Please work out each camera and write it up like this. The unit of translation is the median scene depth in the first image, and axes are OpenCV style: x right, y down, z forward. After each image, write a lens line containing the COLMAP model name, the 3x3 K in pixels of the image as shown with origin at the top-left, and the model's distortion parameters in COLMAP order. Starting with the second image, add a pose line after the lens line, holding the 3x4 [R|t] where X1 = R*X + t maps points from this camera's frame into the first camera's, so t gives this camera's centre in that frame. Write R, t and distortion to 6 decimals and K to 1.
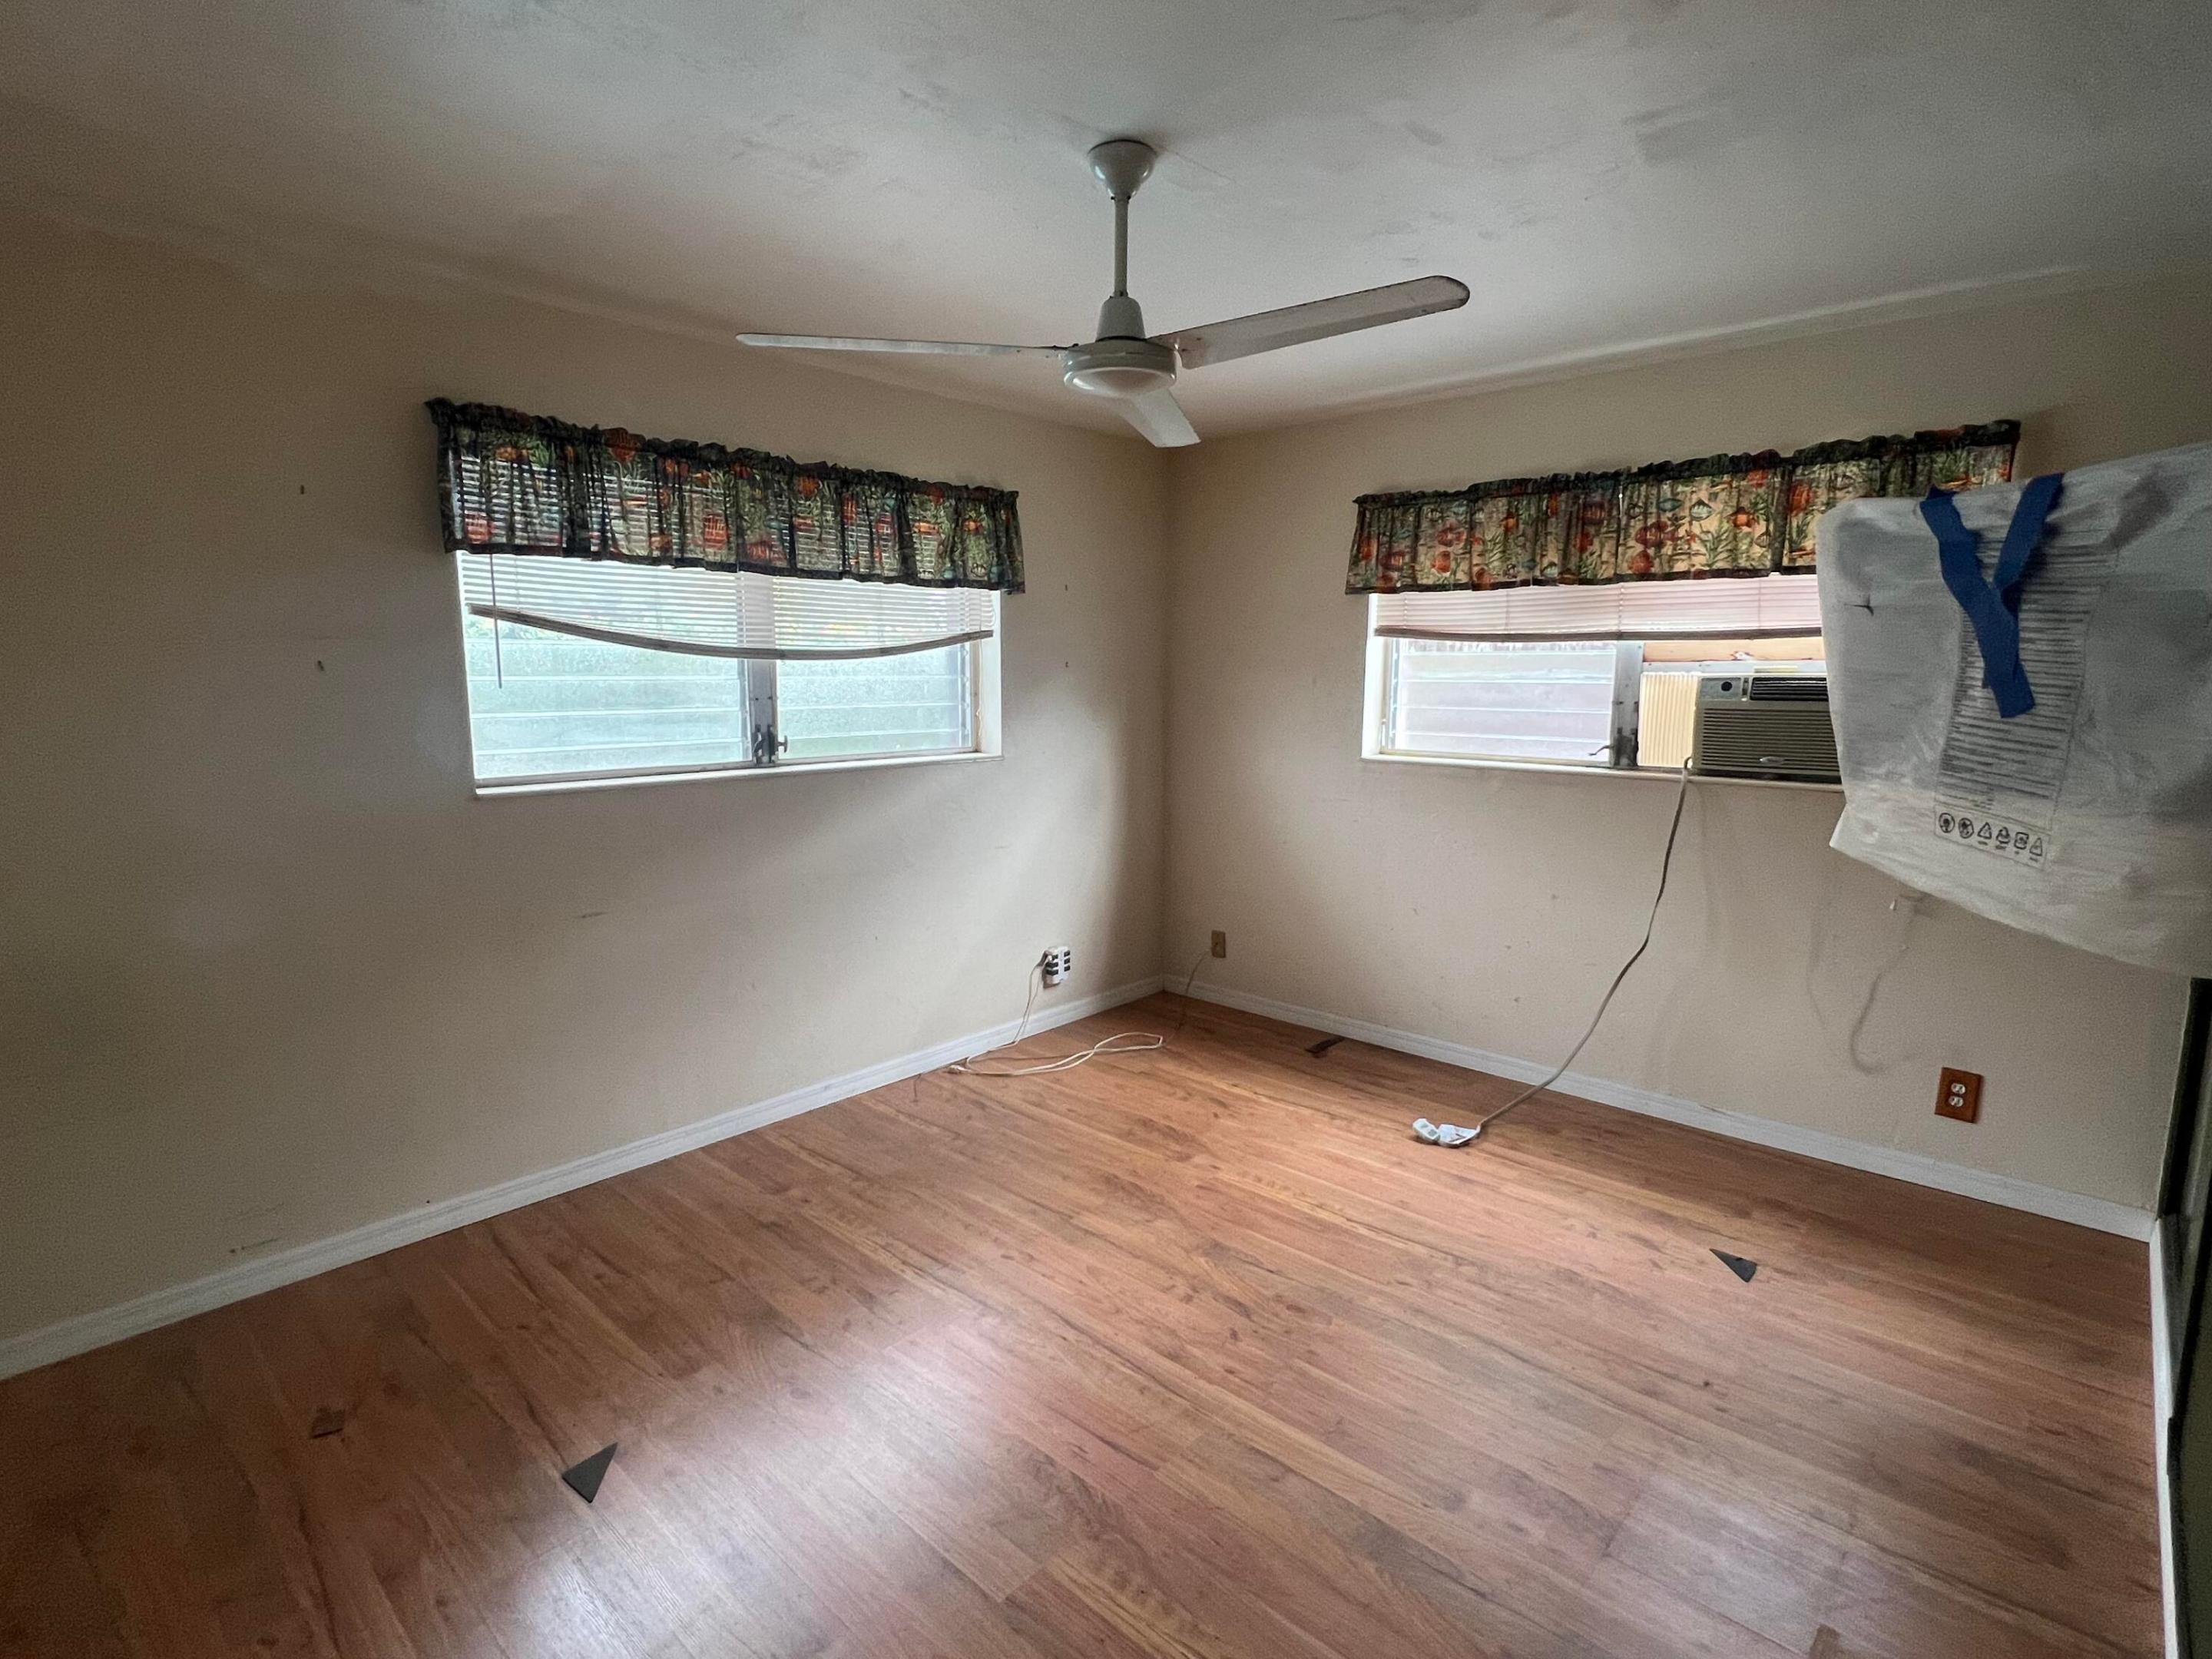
lens RADIAL K [[1094.2, 0, 1092.4], [0, 1094.2, 830.3], [0, 0, 1]] dist [-0.002688, 0.000888]
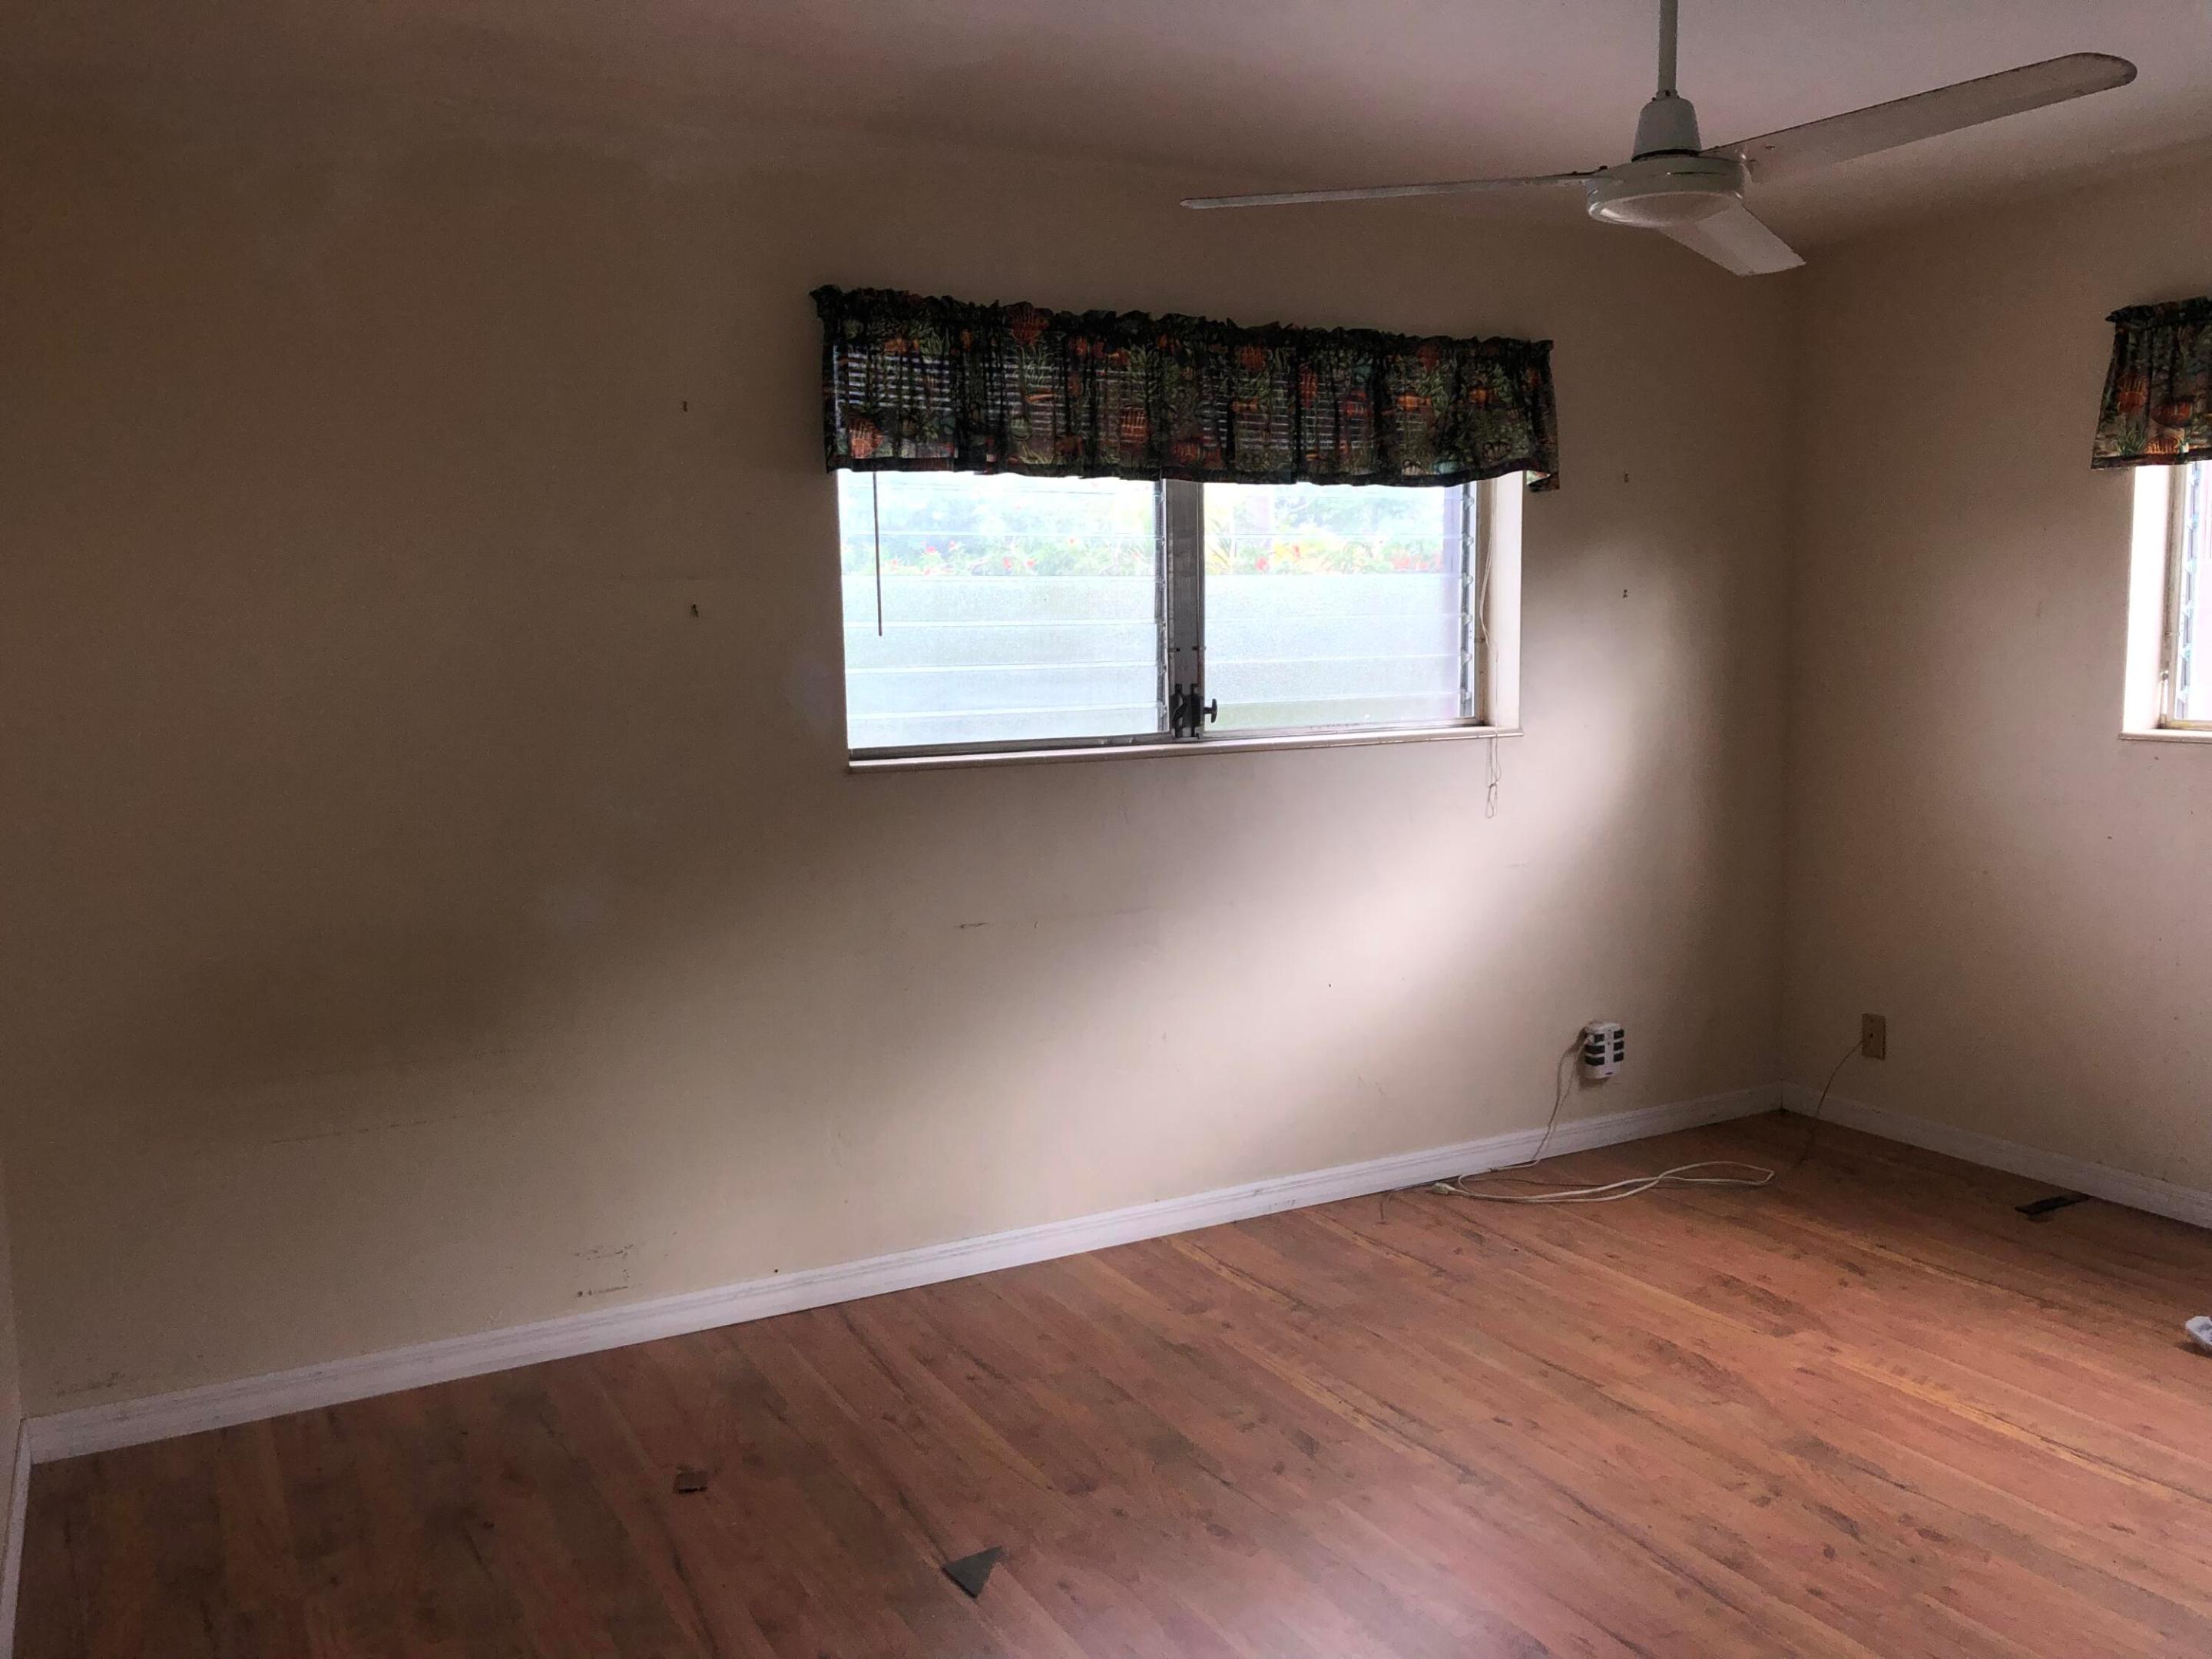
lens RADIAL K [[1808.1, 0, 1127.6], [0, 1808.1, 851.5], [0, 0, 1]] dist [0.032972, -0.044798]
pose [[0.951624, 0.019680, -0.306634, 0.040039], [-0.025142, 0.999588, -0.013872, 0.036696], [0.306234, 0.020910, 0.951726, -0.181081]]
